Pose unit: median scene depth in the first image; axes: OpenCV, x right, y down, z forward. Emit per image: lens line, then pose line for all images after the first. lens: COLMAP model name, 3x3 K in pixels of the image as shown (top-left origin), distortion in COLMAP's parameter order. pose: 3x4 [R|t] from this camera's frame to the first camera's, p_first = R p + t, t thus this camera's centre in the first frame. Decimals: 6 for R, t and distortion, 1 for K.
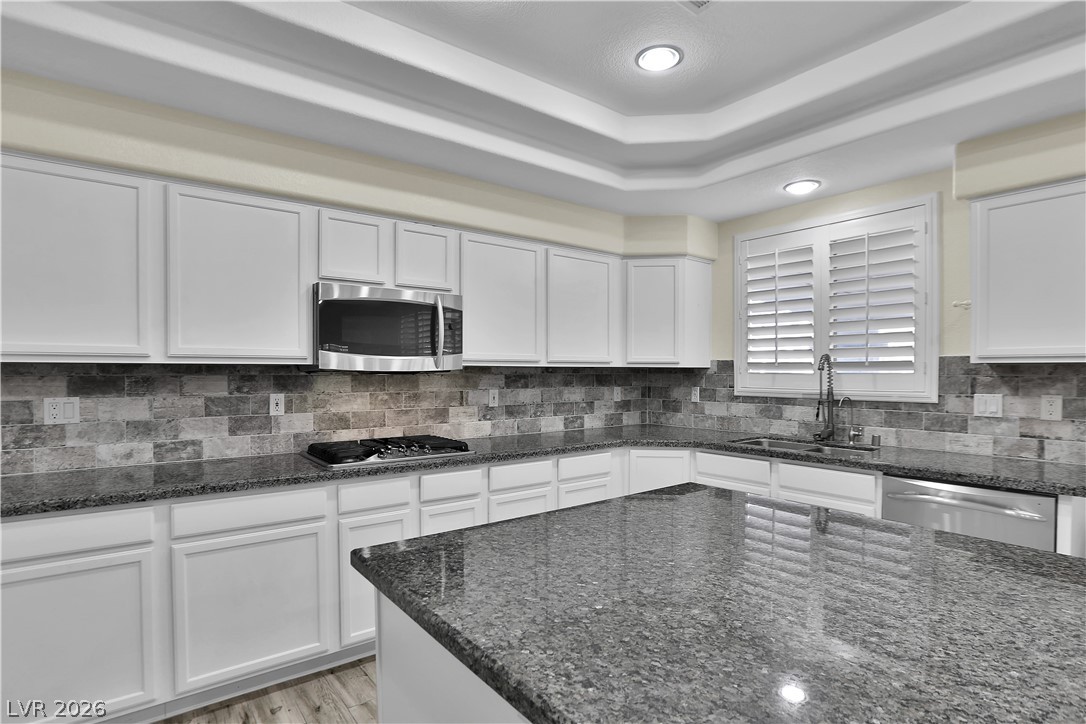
lens RADIAL K [[548.4, 0, 540.6], [0, 548.4, 387.3], [0, 0, 1]] dist [-0.047930, 0.017046]
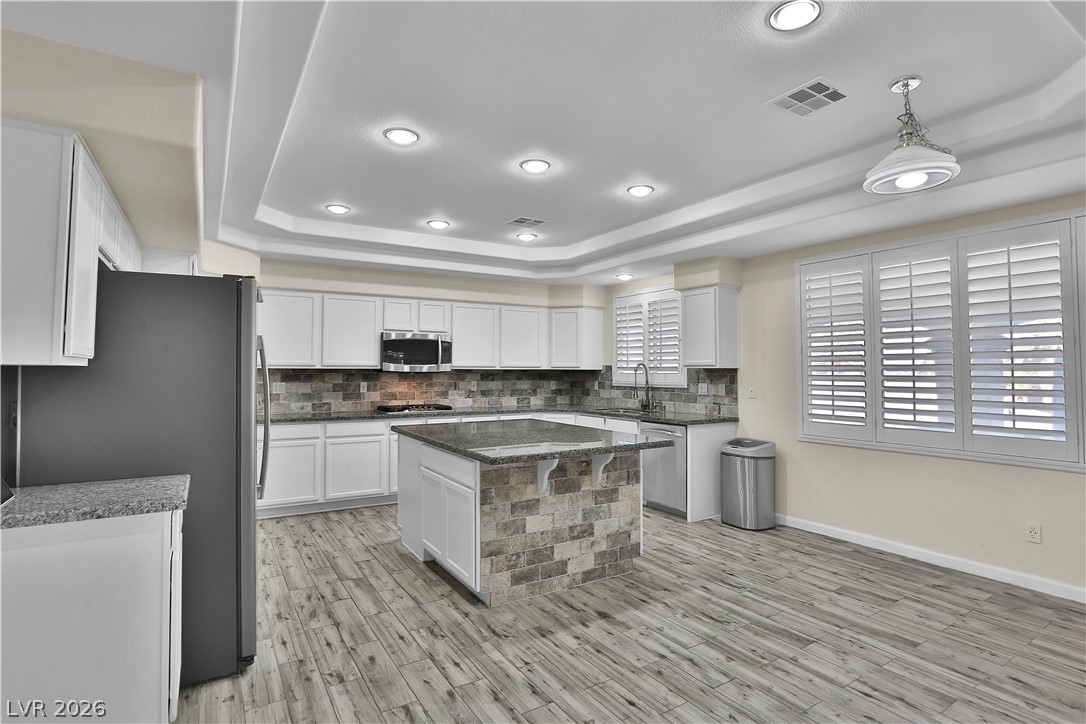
lens RADIAL K [[548.4, 0, 547.1], [0, 548.4, 354.2], [0, 0, 1]] dist [-0.047930, 0.017046]
pose [[0.995549, -0.002136, -0.094219, 0.385621], [-0.003347, 0.998311, -0.058003, 0.021102], [0.094183, 0.058060, 0.993860, -0.949616]]
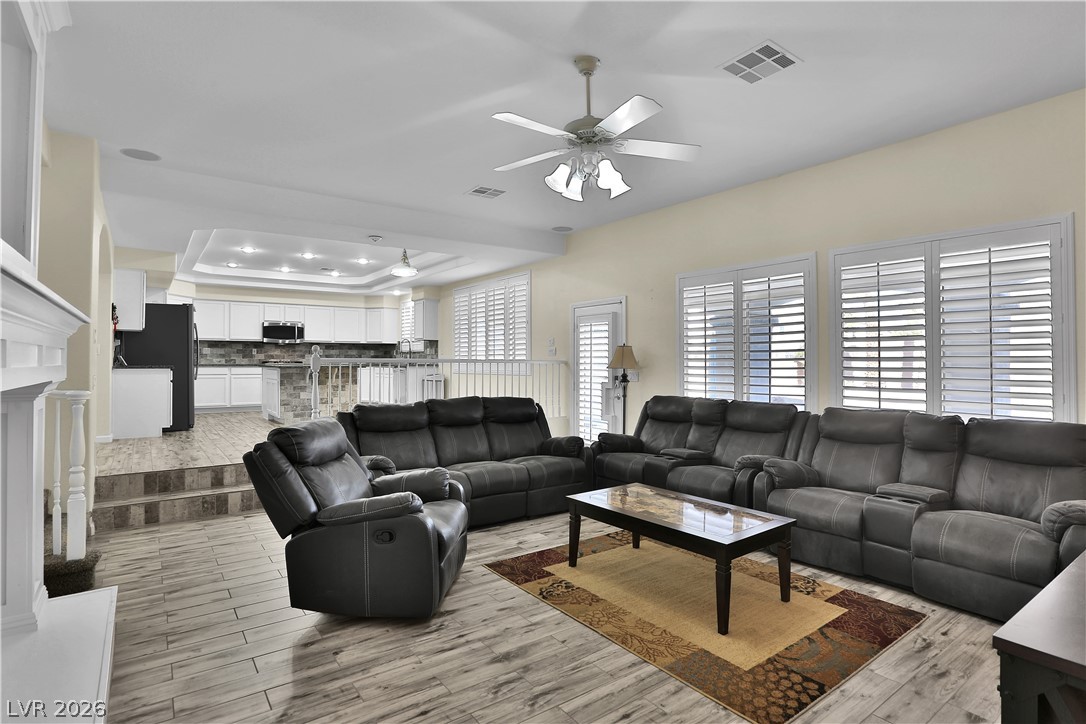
lens RADIAL K [[548.4, 0, 544.4], [0, 548.4, 356.8], [0, 0, 1]] dist [-0.047930, 0.017046]
pose [[0.999875, -0.000998, -0.015778, 1.517507], [0.000396, 0.999273, -0.038122, 0.198152], [0.015804, 0.038111, 0.999149, -2.613525]]
